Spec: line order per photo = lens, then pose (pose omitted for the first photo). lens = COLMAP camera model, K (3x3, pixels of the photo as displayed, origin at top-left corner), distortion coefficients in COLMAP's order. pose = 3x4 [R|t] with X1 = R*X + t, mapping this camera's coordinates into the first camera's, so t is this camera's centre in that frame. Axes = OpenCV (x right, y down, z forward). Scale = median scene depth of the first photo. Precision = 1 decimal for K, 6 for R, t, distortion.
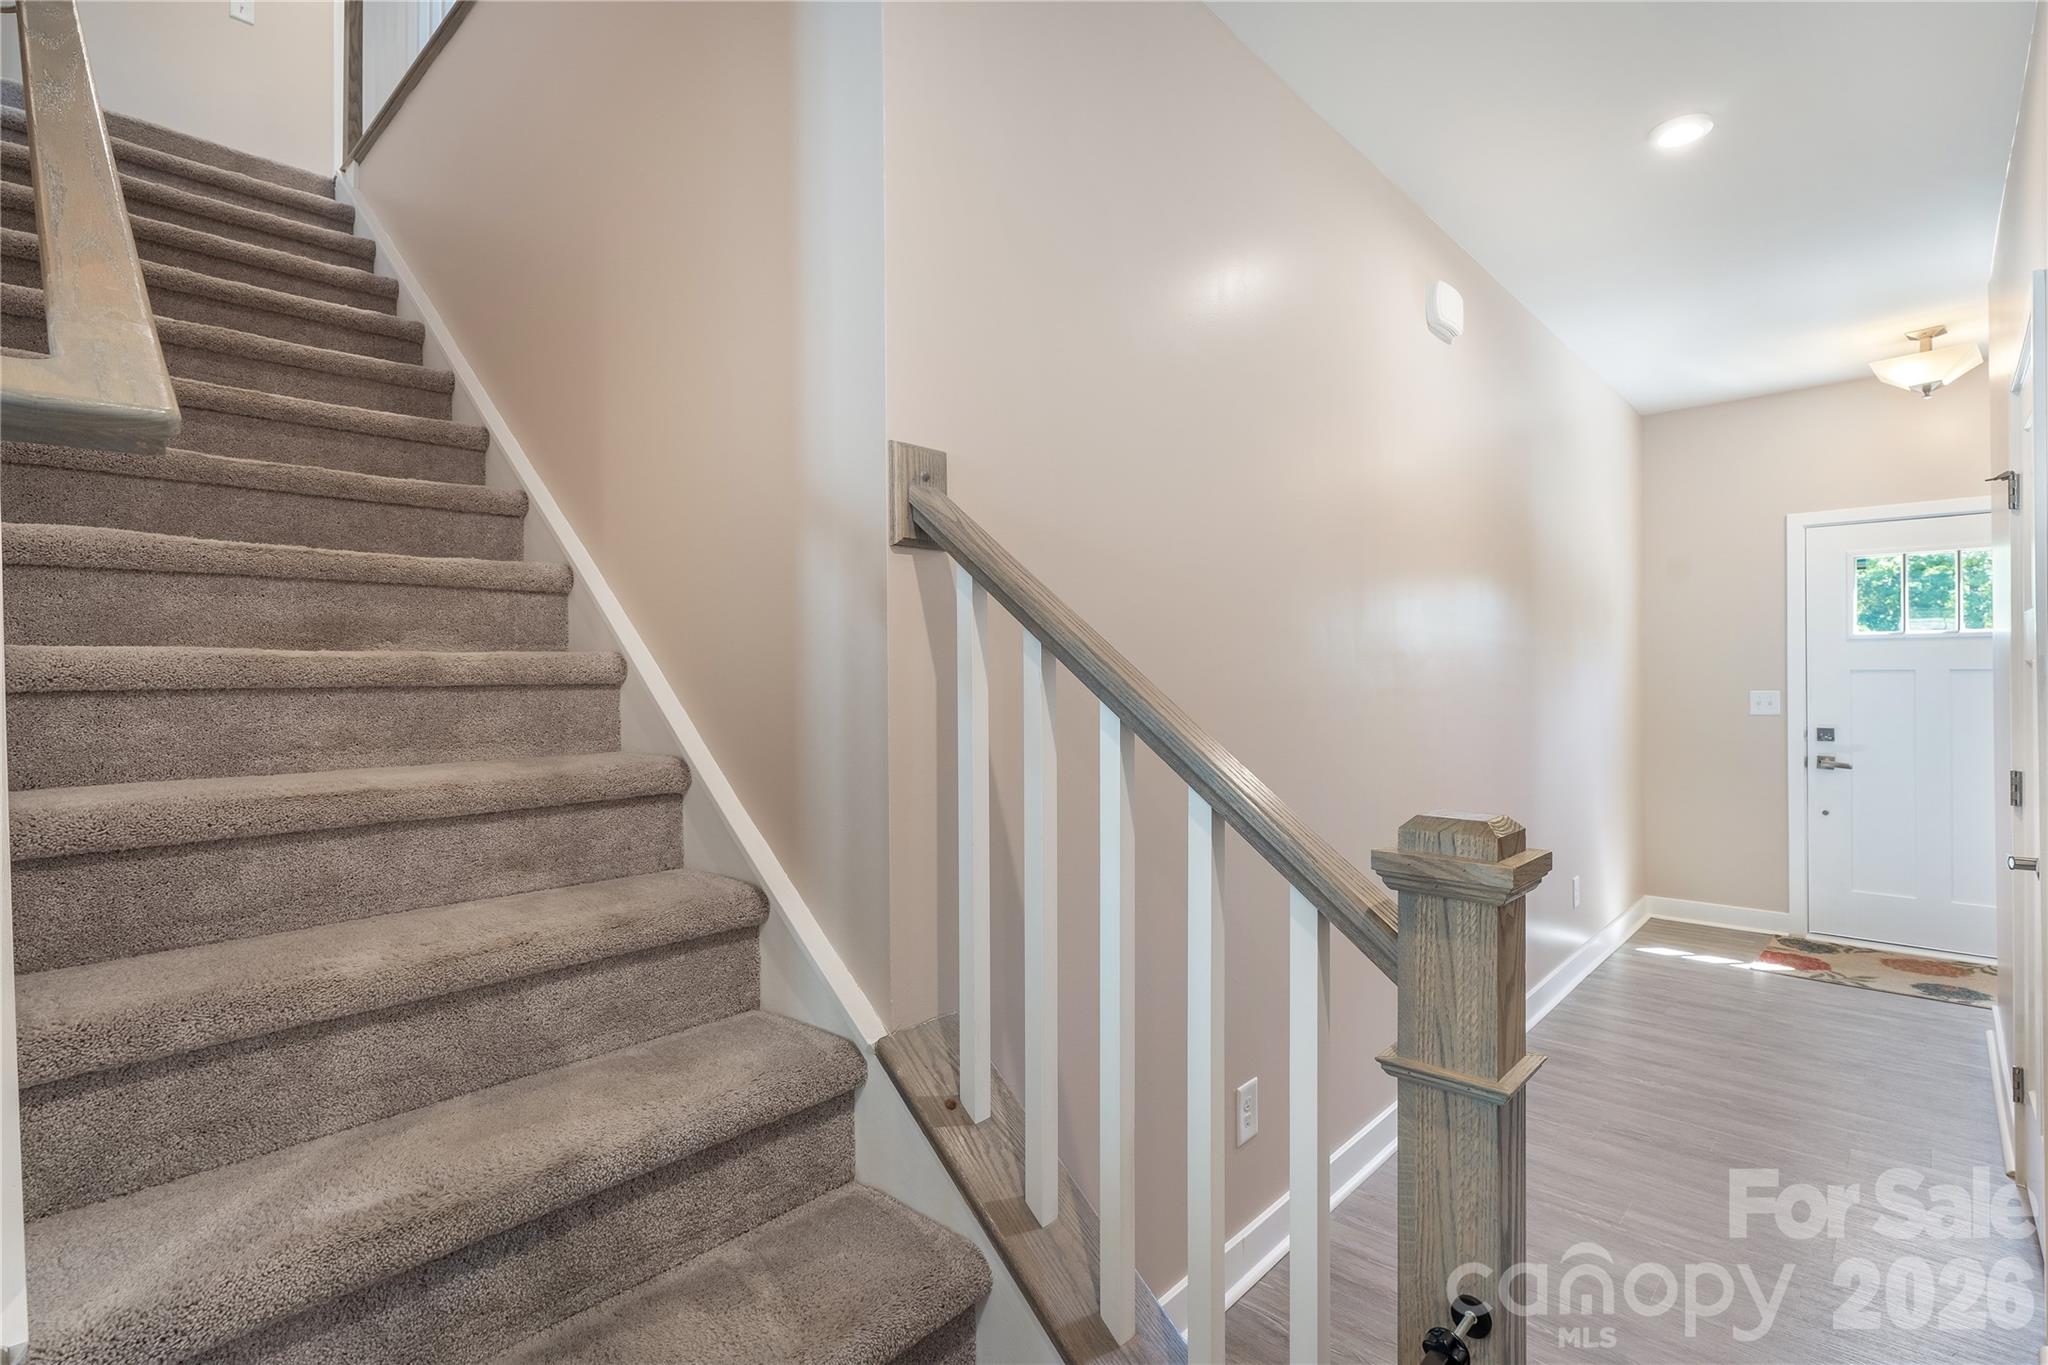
lens RADIAL K [[948.6, 0, 1022.1], [0, 948.6, 677.3], [0, 0, 1]] dist [0.008141, 0.000793]
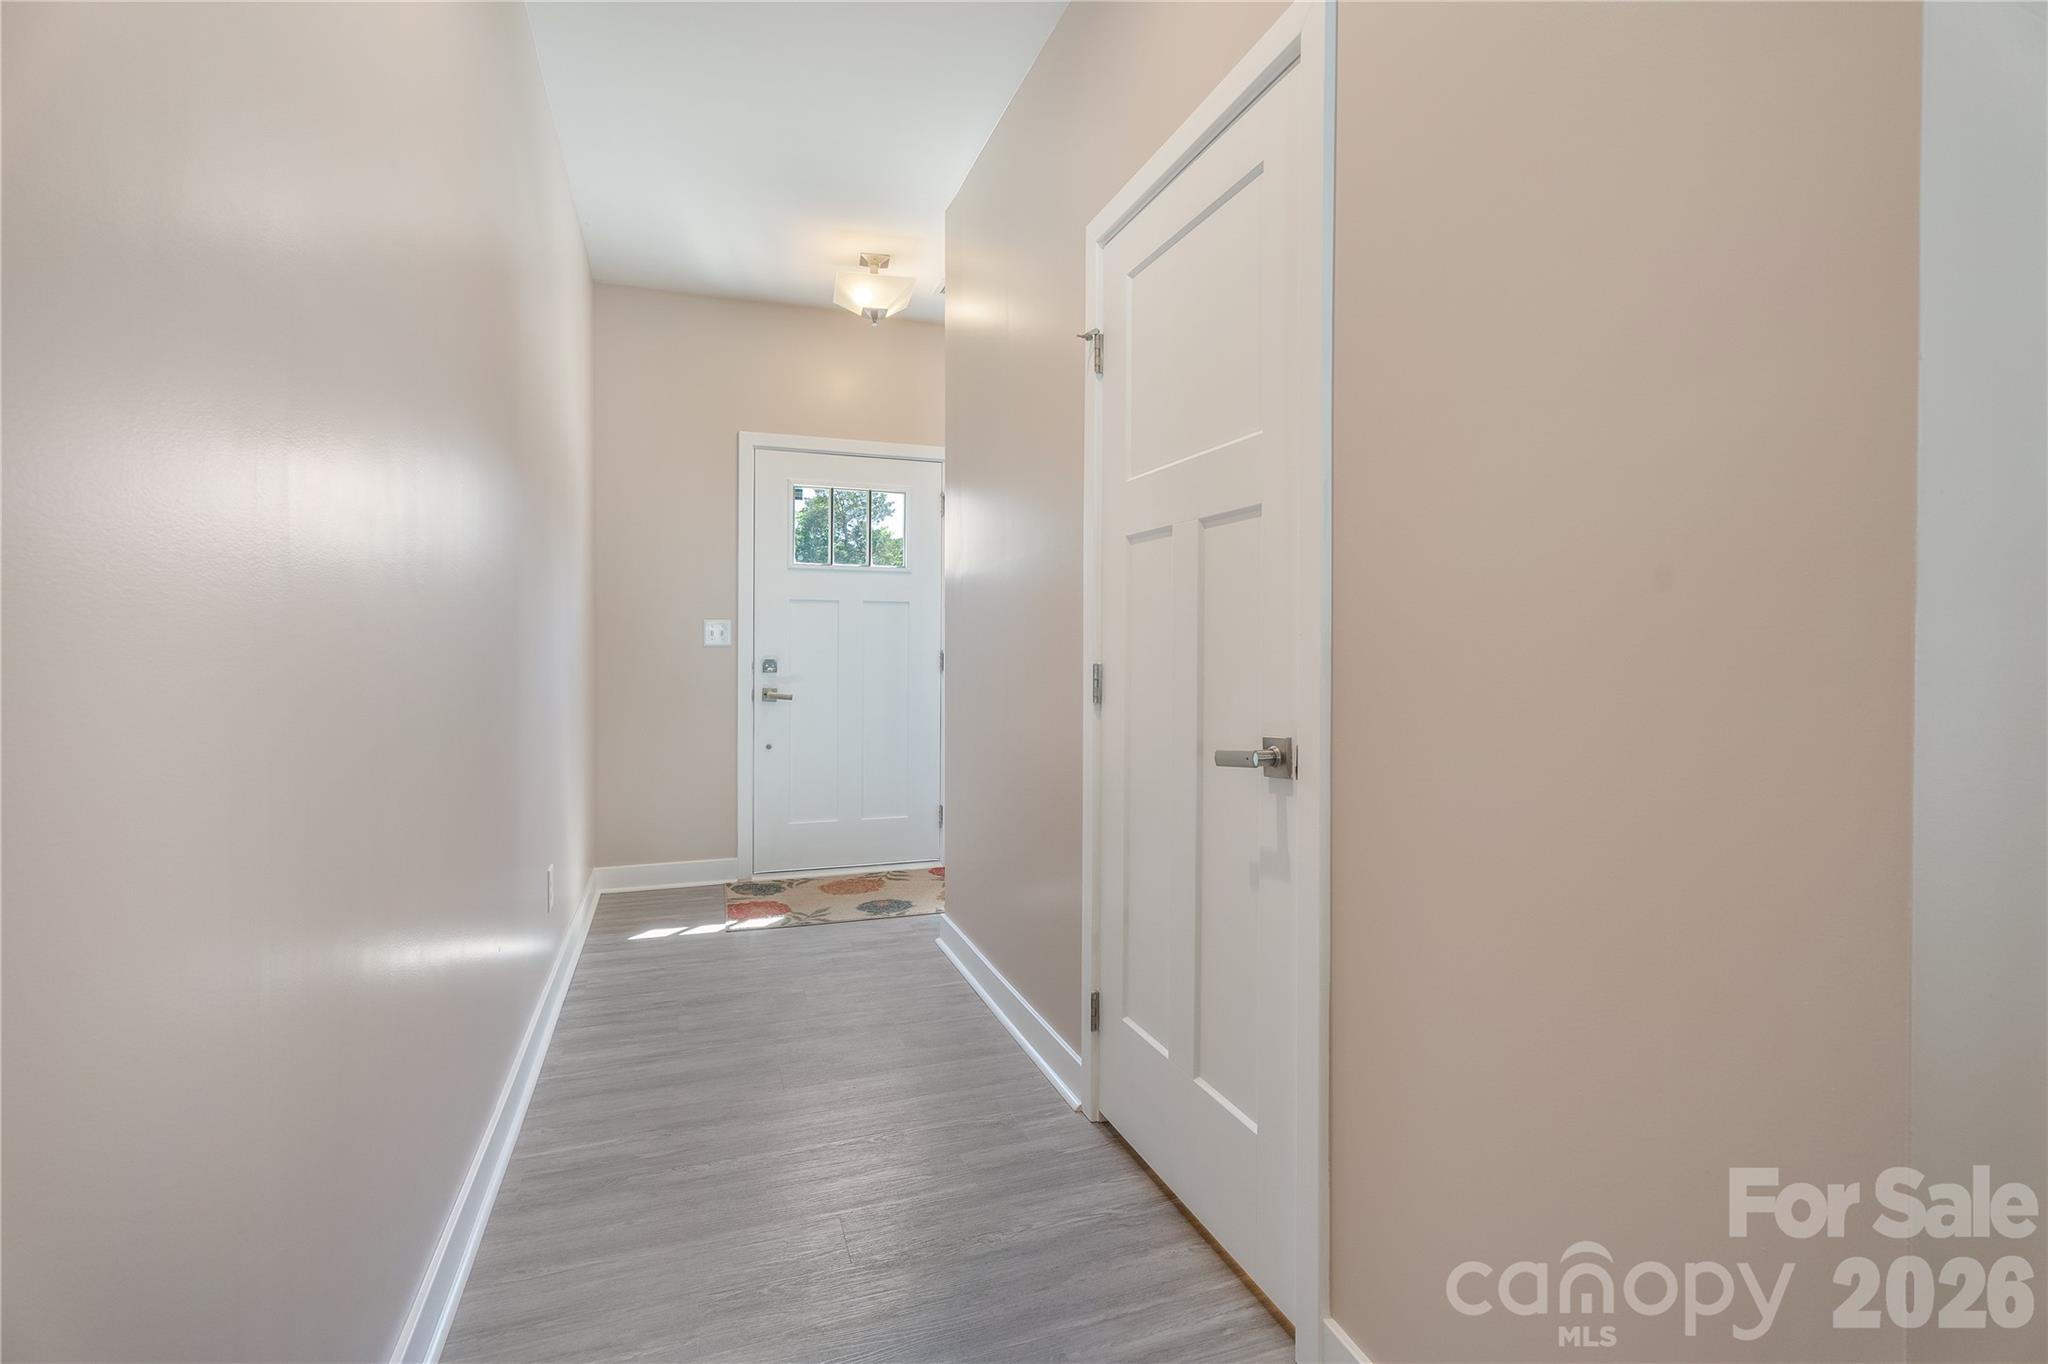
lens RADIAL K [[948.6, 0, 1031.3], [0, 948.6, 647.8], [0, 0, 1]] dist [0.008141, 0.000793]
pose [[0.457668, 0.006524, 0.889099, 0.110540], [-0.006354, 0.999972, -0.004067, 0.045026], [-0.889100, -0.003788, 0.457696, 0.332656]]
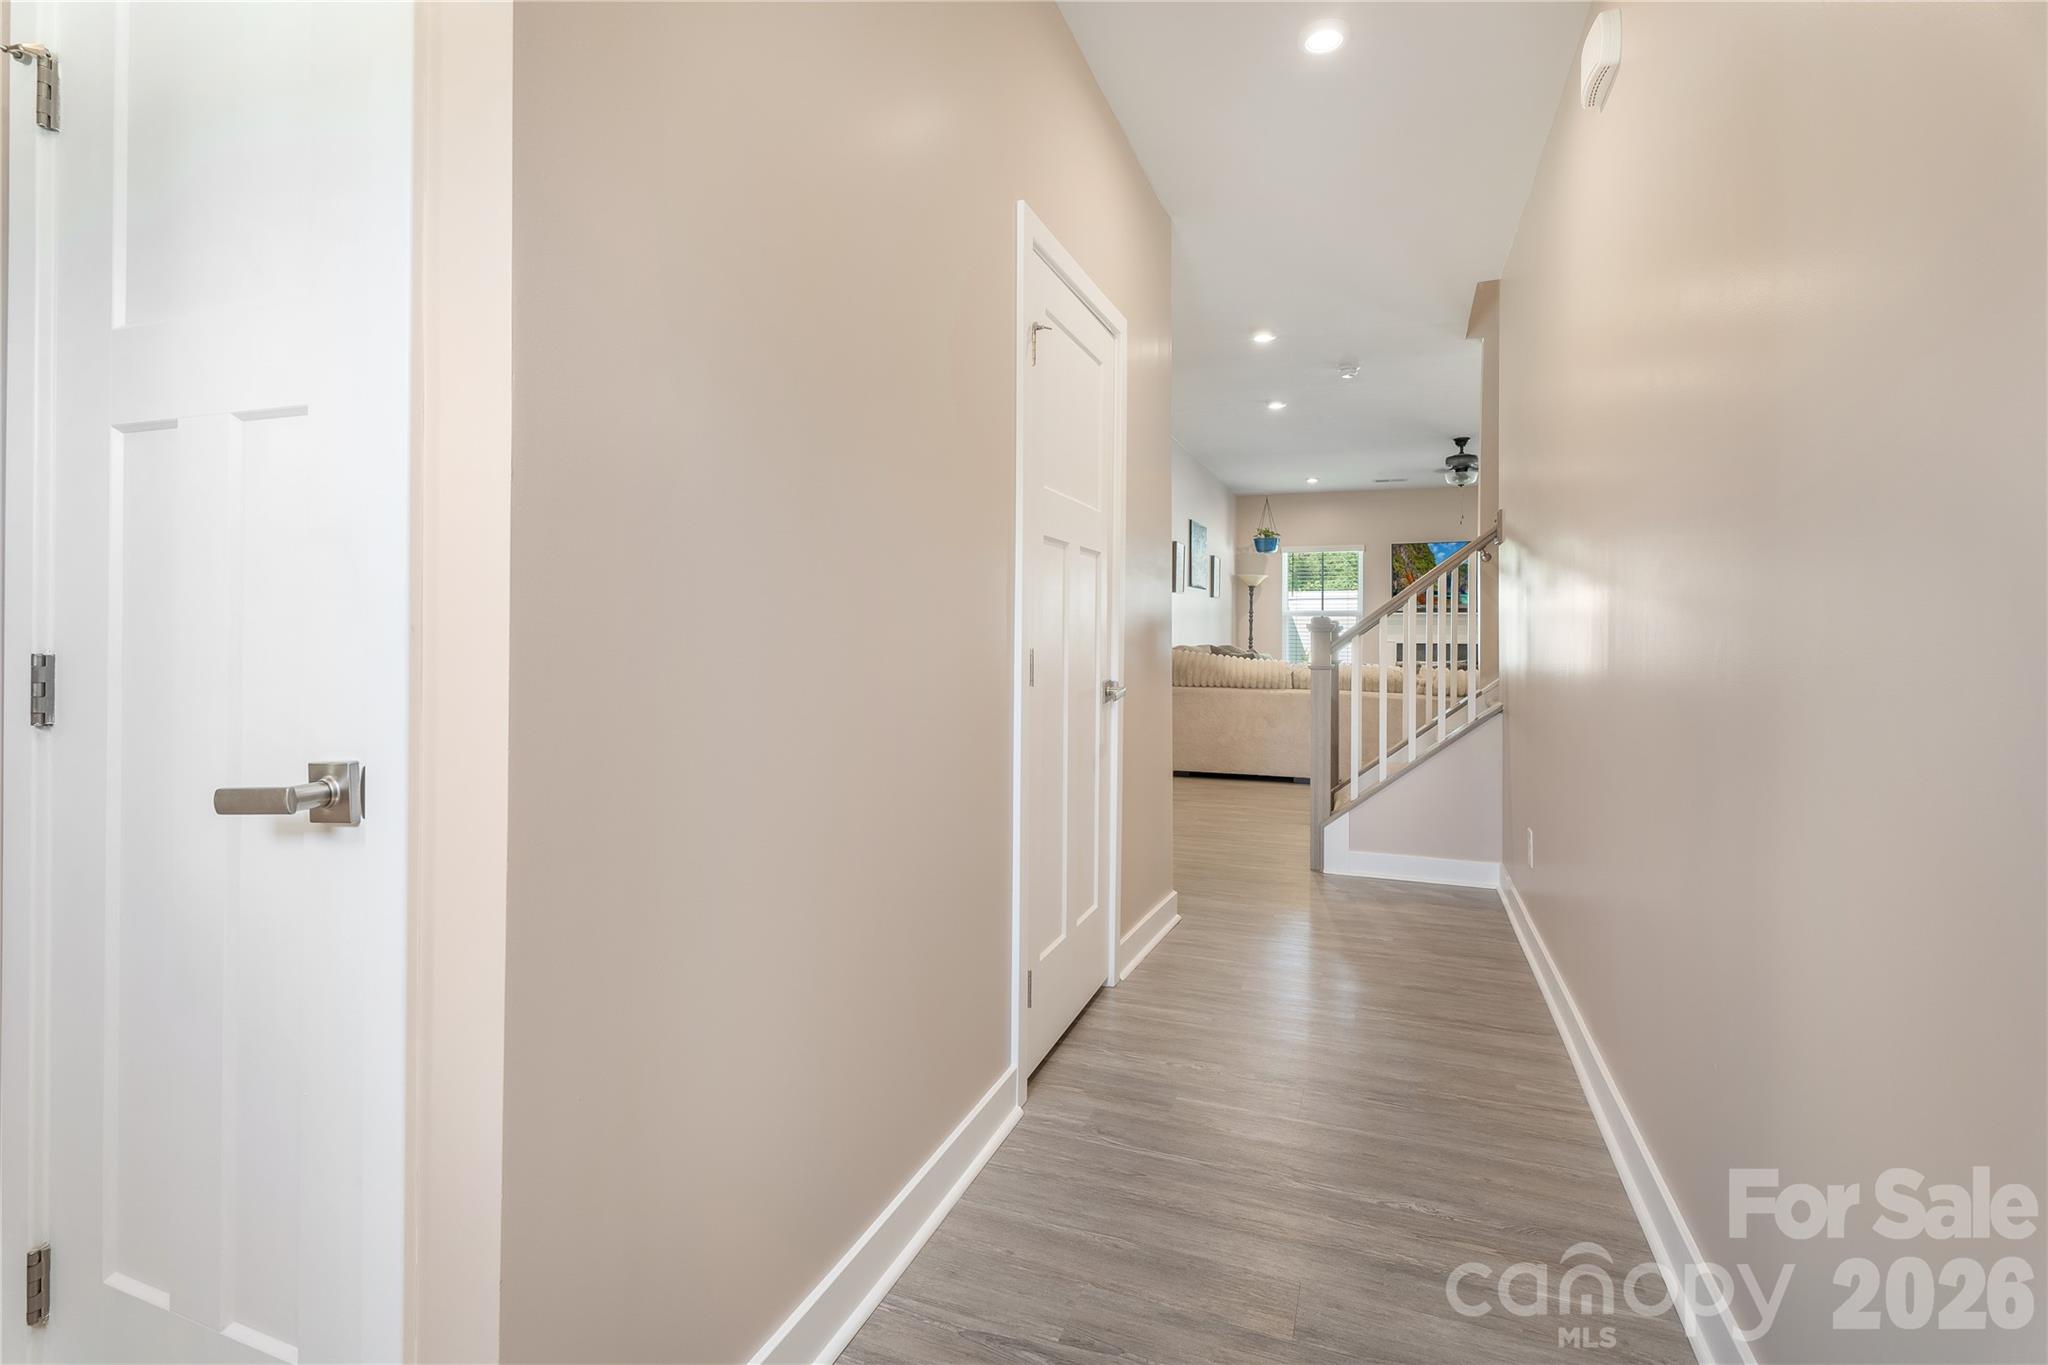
lens RADIAL K [[948.6, 0, 1025.1], [0, 948.6, 627.6], [0, 0, 1]] dist [0.008141, 0.000793]
pose [[-0.925878, -0.006892, -0.377760, 0.718894], [-0.006983, 0.999975, -0.001130, 0.040790], [0.377758, 0.001592, -0.925903, 0.954435]]
